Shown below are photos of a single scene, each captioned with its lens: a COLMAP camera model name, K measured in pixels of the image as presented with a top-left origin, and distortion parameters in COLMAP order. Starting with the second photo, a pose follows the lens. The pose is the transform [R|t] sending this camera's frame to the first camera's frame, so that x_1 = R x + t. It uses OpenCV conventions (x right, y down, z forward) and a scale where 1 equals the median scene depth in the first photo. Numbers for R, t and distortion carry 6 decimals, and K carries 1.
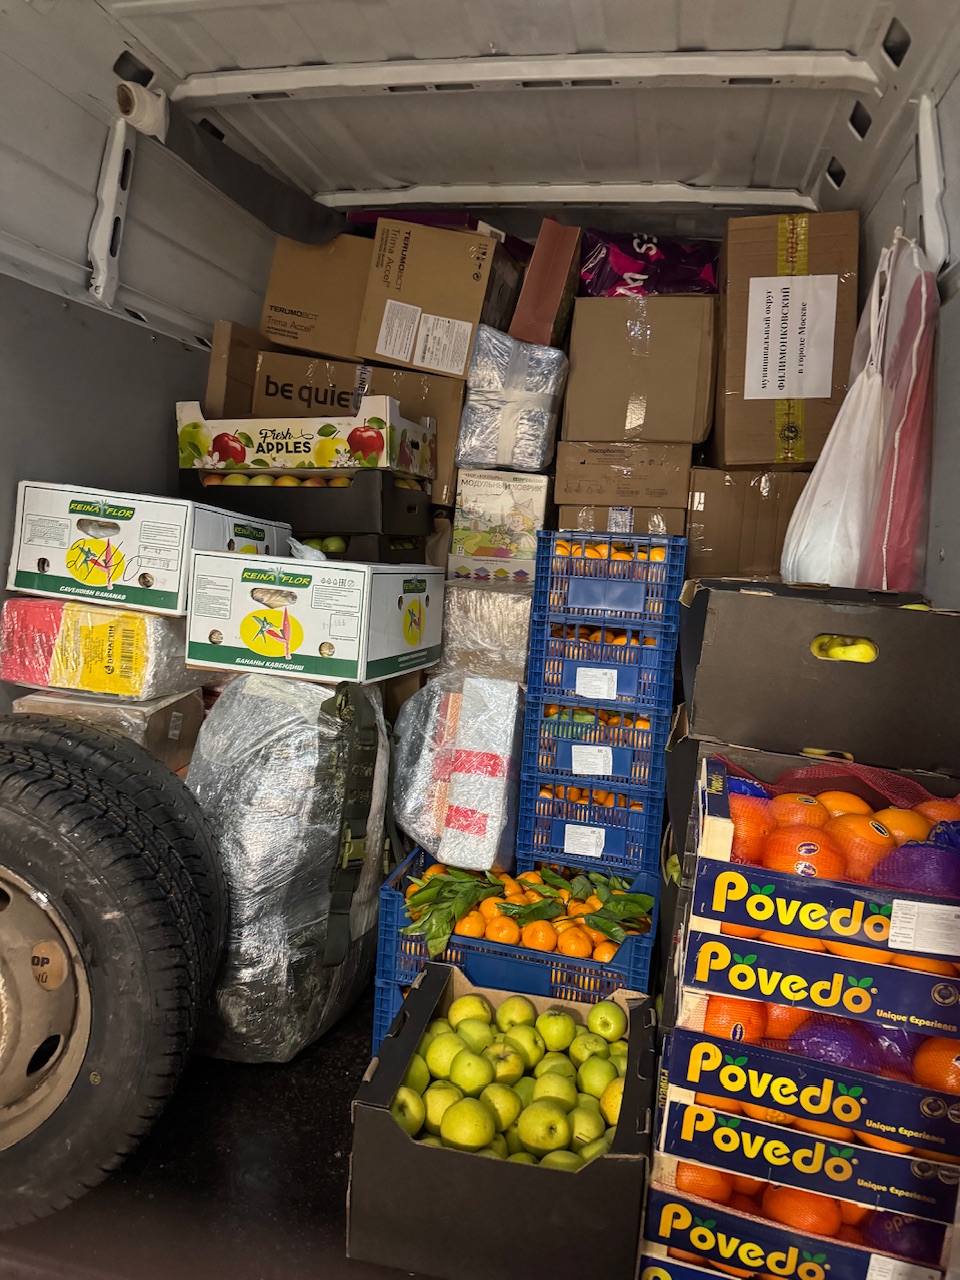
lens RADIAL K [[901.4, 0, 480.0], [0, 901.4, 640.0], [0, 0, 1]] dist [0.107335, -0.227748]
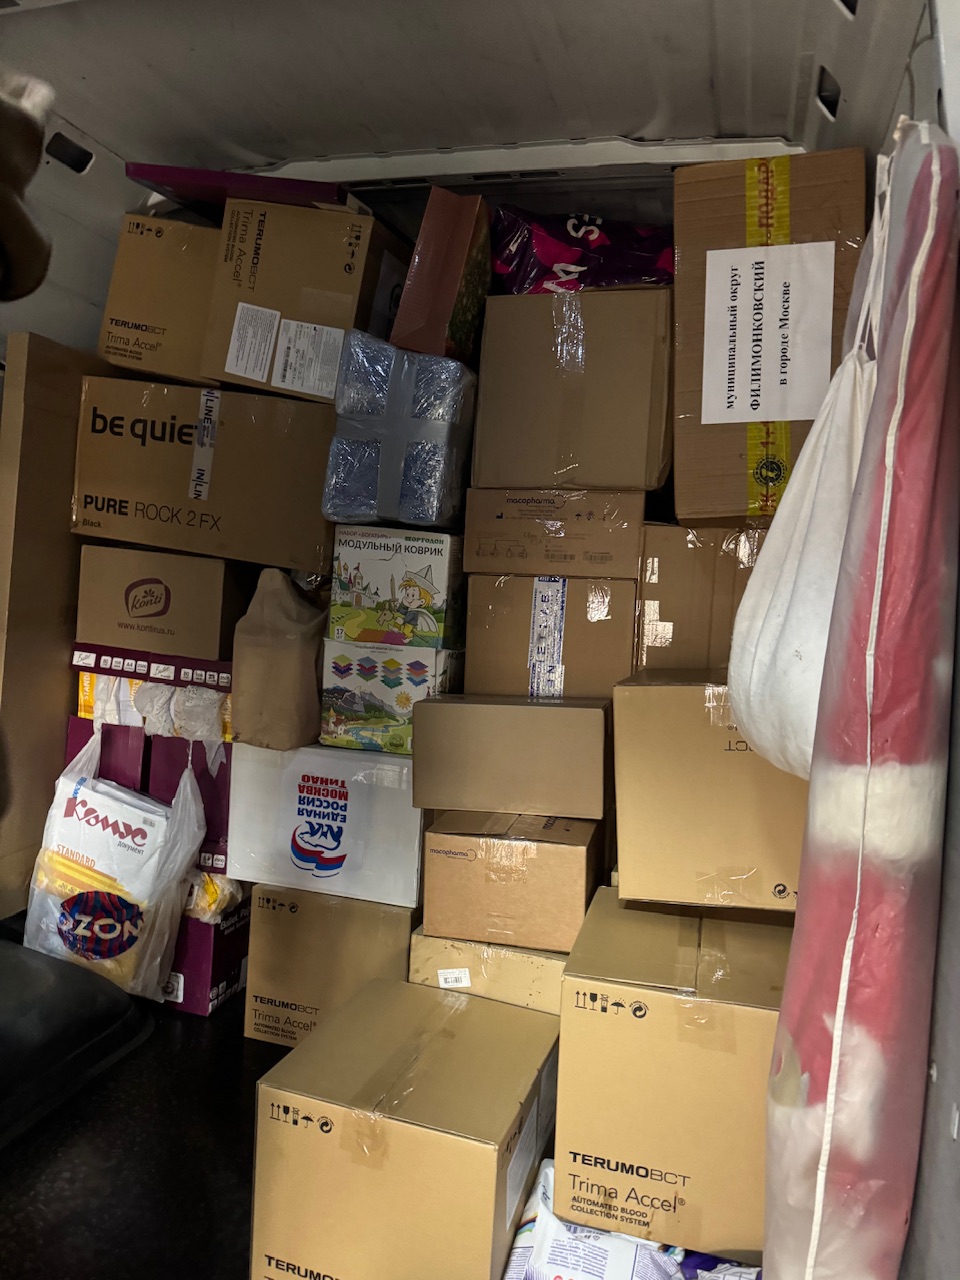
lens RADIAL K [[921.8, 0, 480.0], [0, 921.8, 640.0], [0, 0, 1]] dist [0.051127, -0.125793]
pose [[0.997981, 0.007490, -0.063064, 0.148854], [-0.011817, 0.997579, -0.068527, -0.046285], [0.062398, 0.069134, 0.995654, 0.272333]]
